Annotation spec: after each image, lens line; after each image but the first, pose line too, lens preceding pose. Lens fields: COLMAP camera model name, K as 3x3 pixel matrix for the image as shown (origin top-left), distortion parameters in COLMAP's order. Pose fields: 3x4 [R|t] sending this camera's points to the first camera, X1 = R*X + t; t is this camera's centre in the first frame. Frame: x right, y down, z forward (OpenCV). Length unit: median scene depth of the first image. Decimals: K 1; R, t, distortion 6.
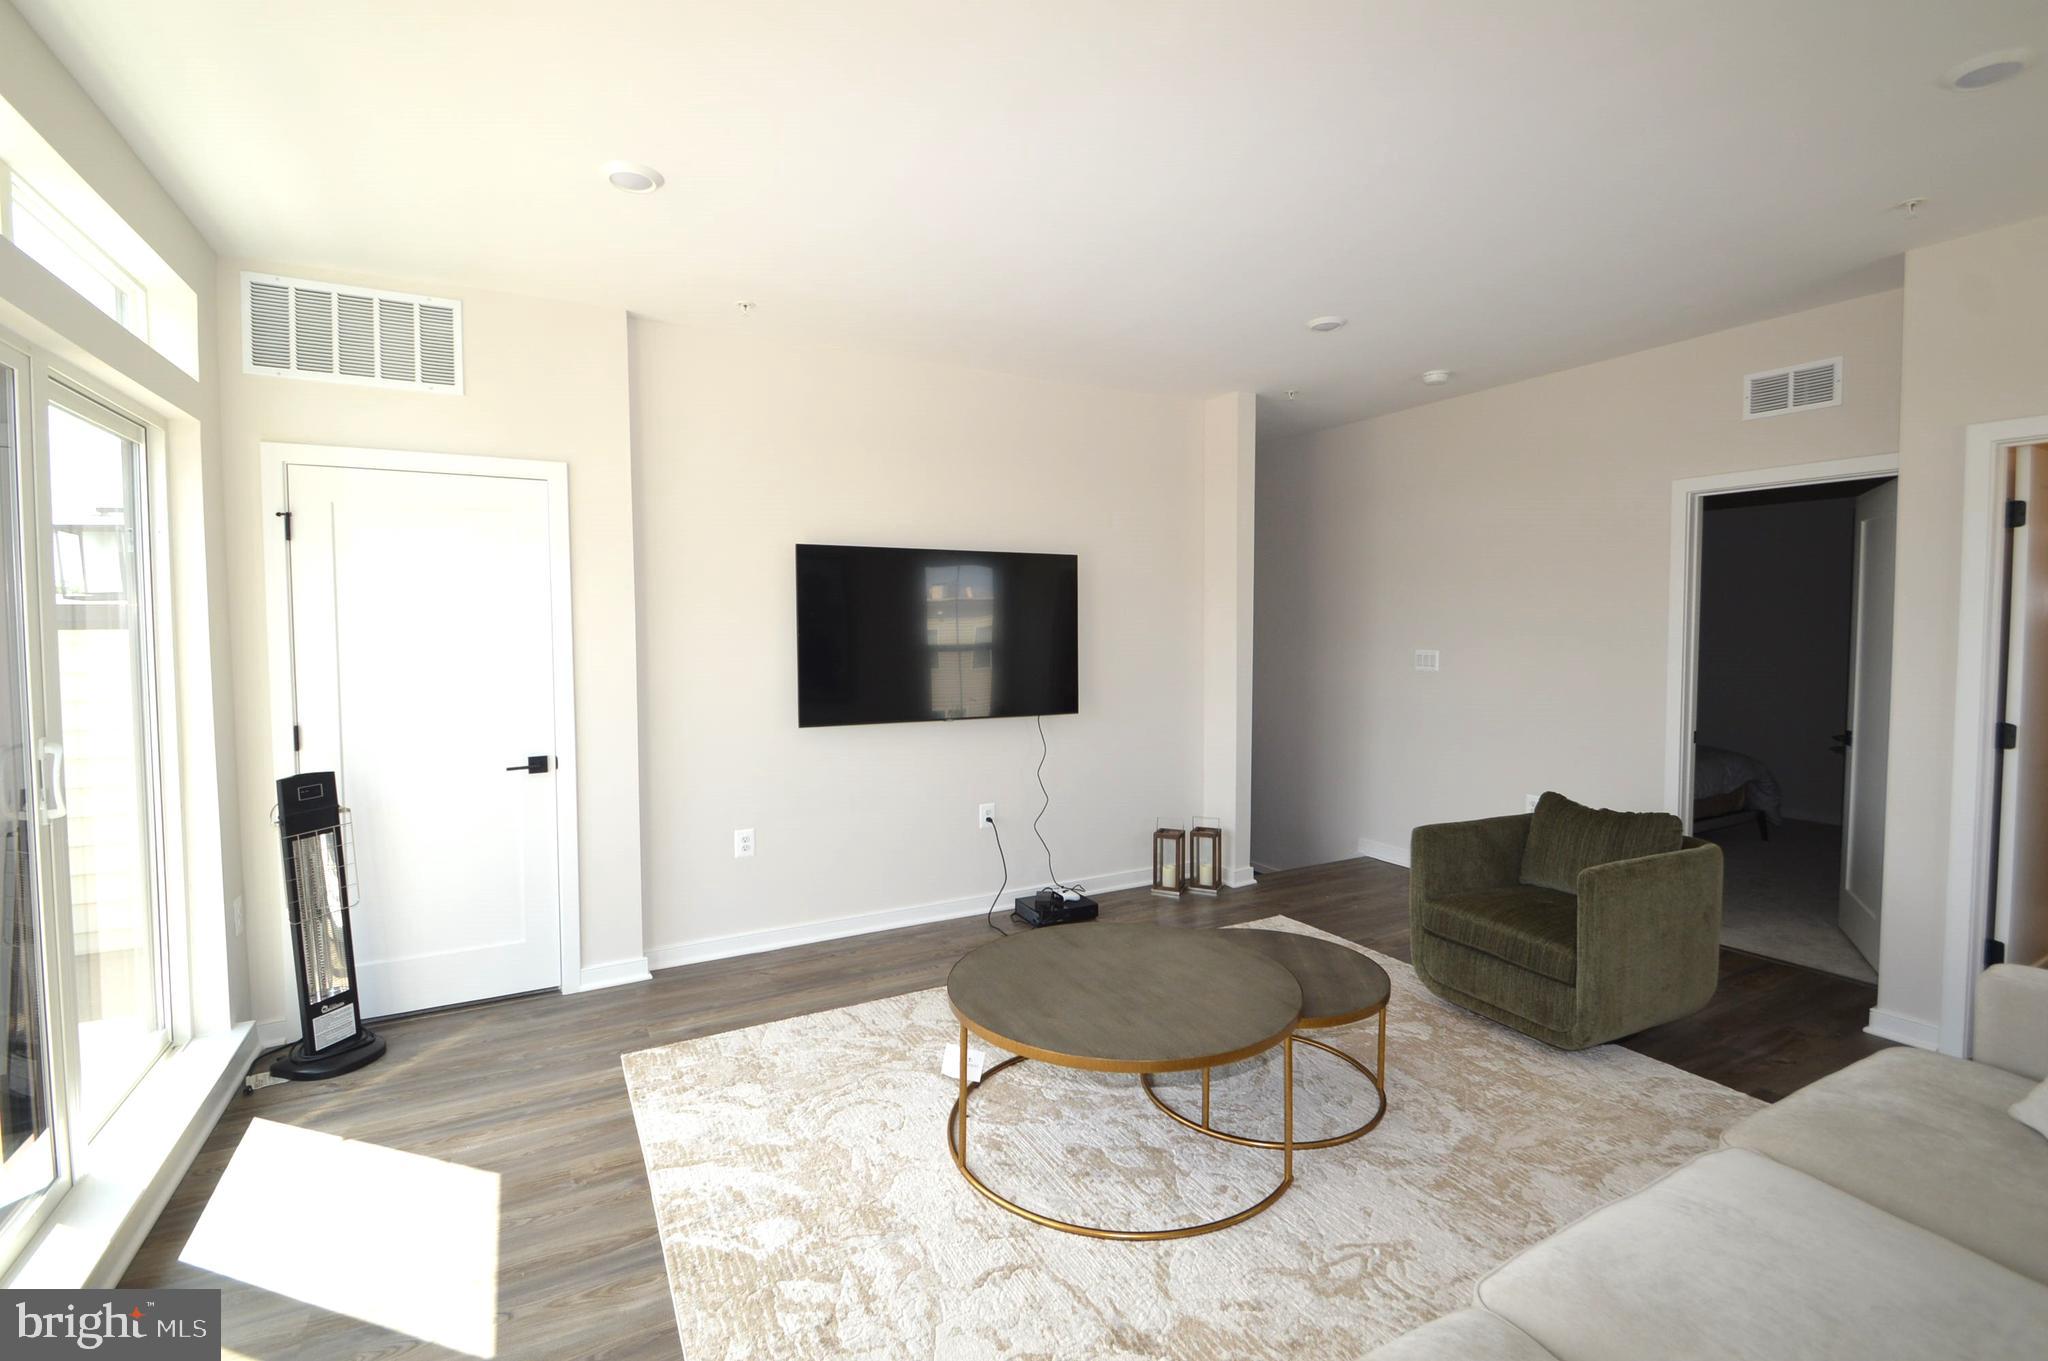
lens RADIAL K [[910.3, 0, 1032.4], [0, 910.3, 670.2], [0, 0, 1]] dist [0.021599, -0.021906]
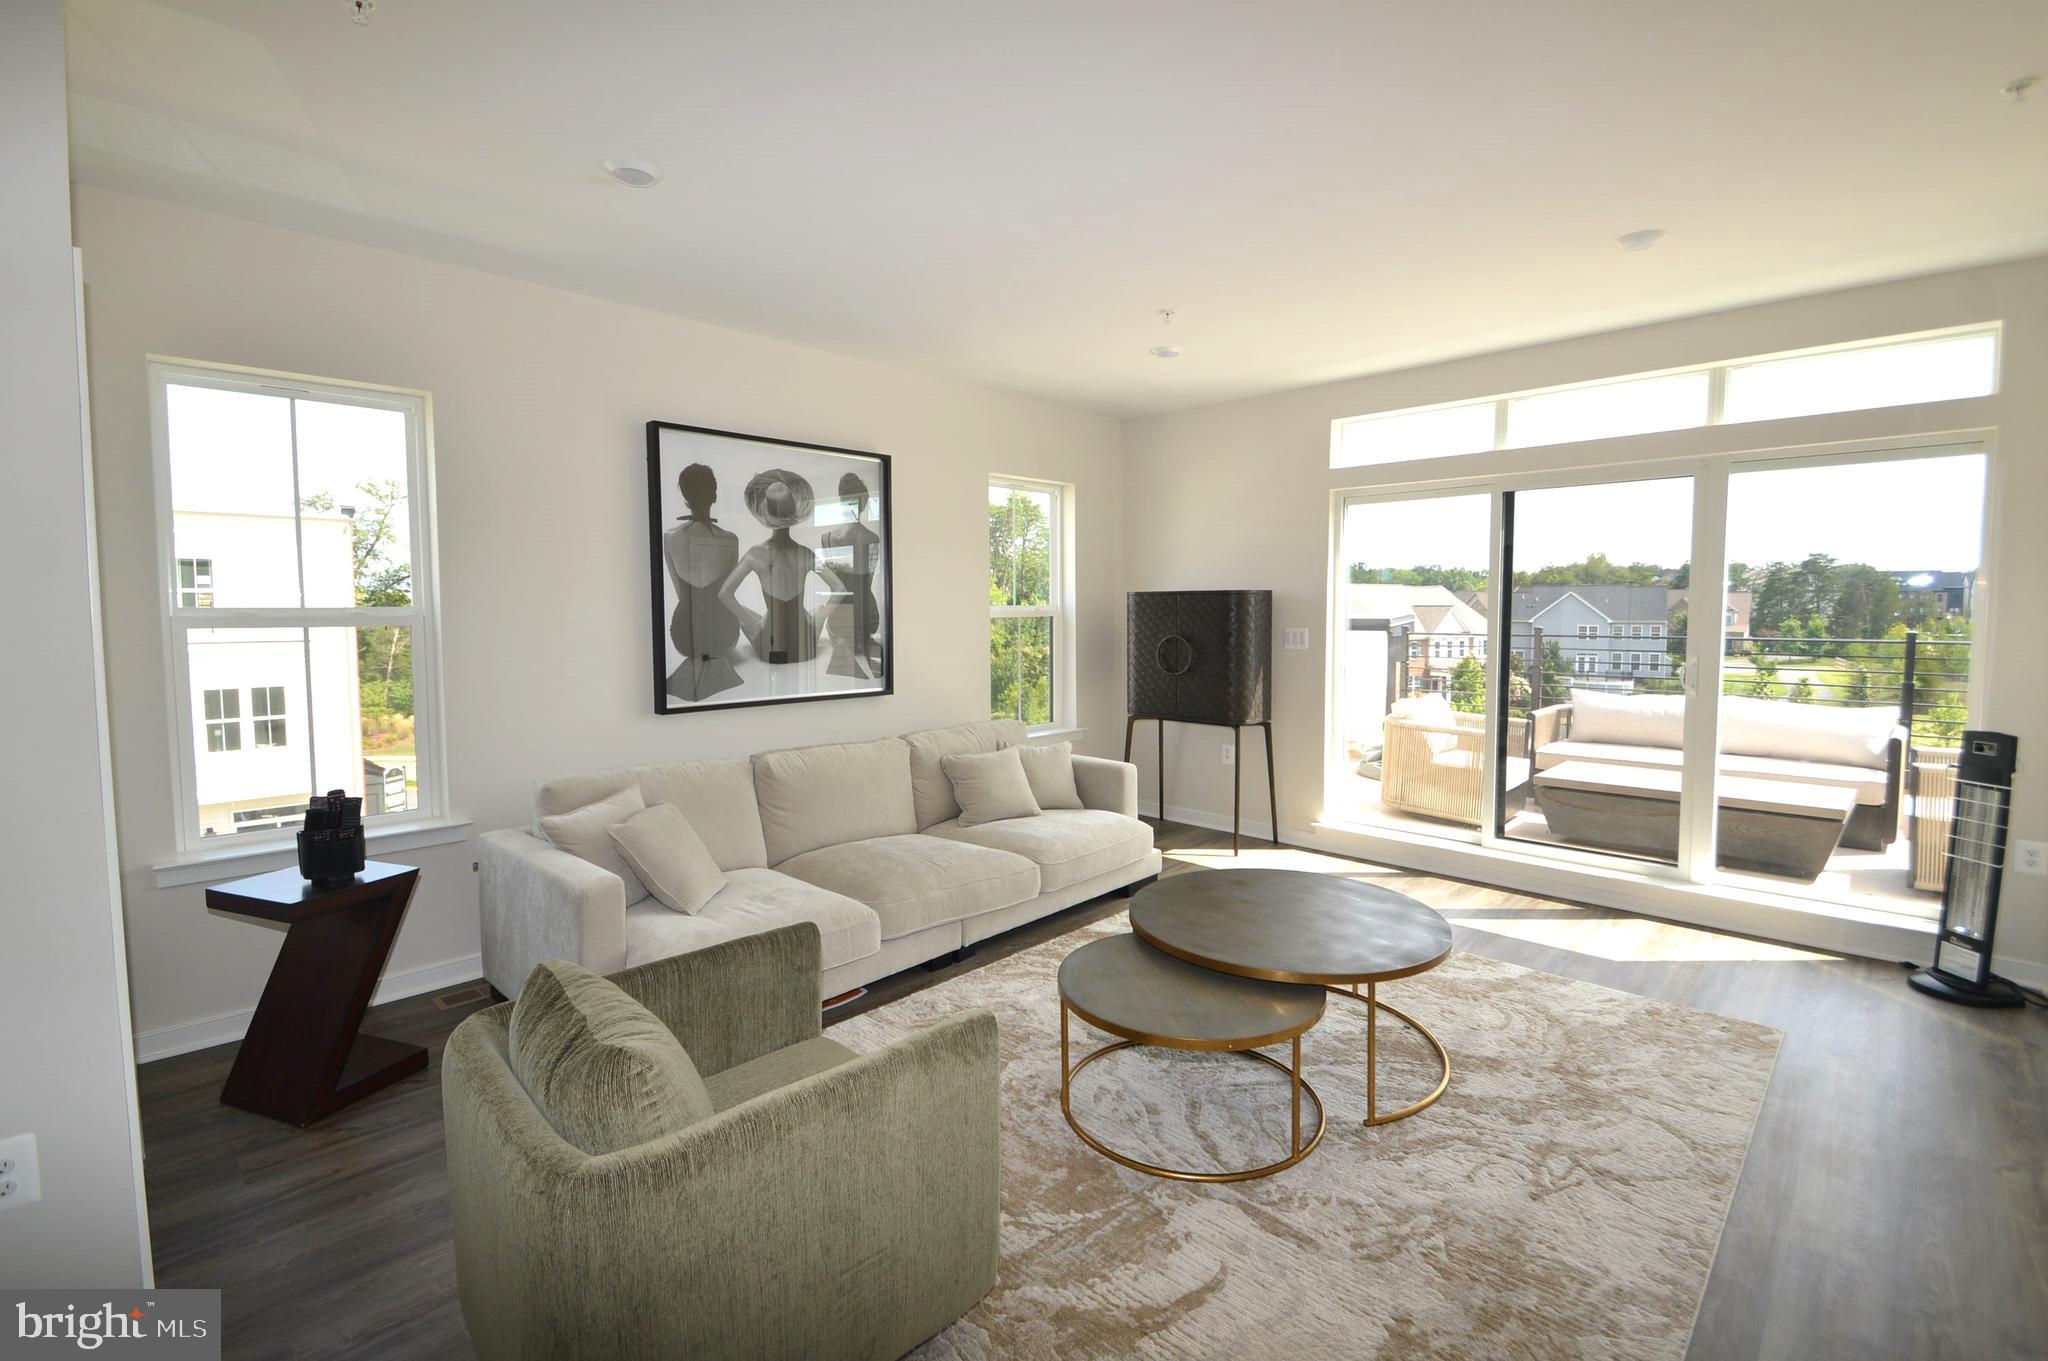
lens RADIAL K [[910.3, 0, 1032.4], [0, 910.3, 670.2], [0, 0, 1]] dist [0.021599, -0.021906]
pose [[-0.954953, 0.027995, -0.295435, 0.592366], [-0.007104, 0.993099, 0.117067, -0.075325], [0.296673, 0.113892, -0.948163, 1.597603]]
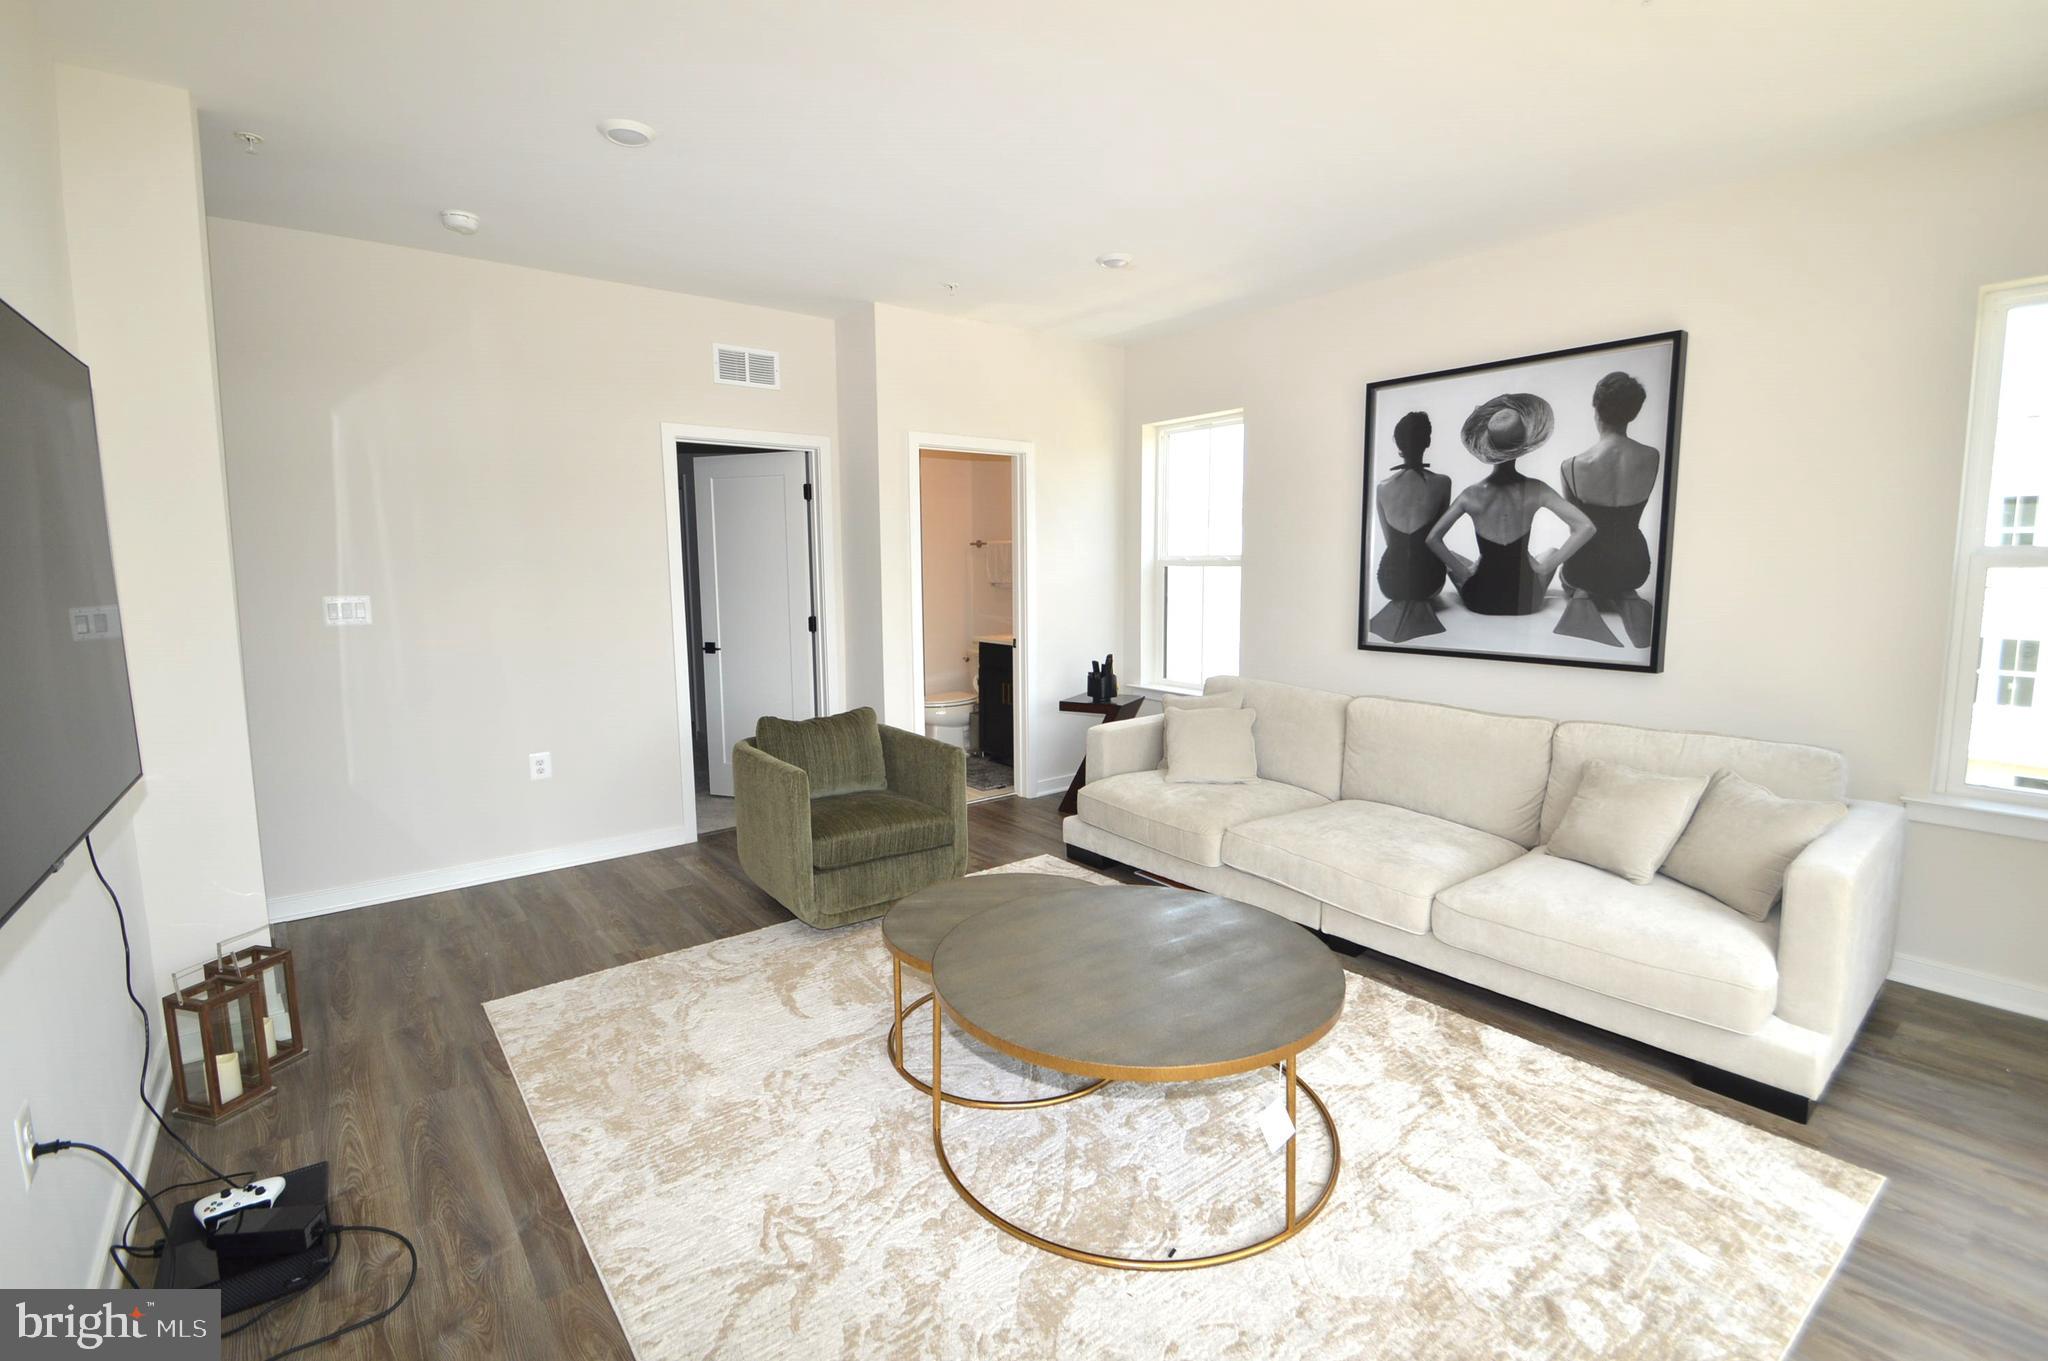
lens RADIAL K [[910.3, 0, 1032.4], [0, 910.3, 670.2], [0, 0, 1]] dist [0.021599, -0.021906]
pose [[-0.165270, -0.112225, 0.979843, -0.577491], [0.057851, 0.990691, 0.123225, -0.035626], [-0.984550, 0.077050, -0.157240, 0.991184]]
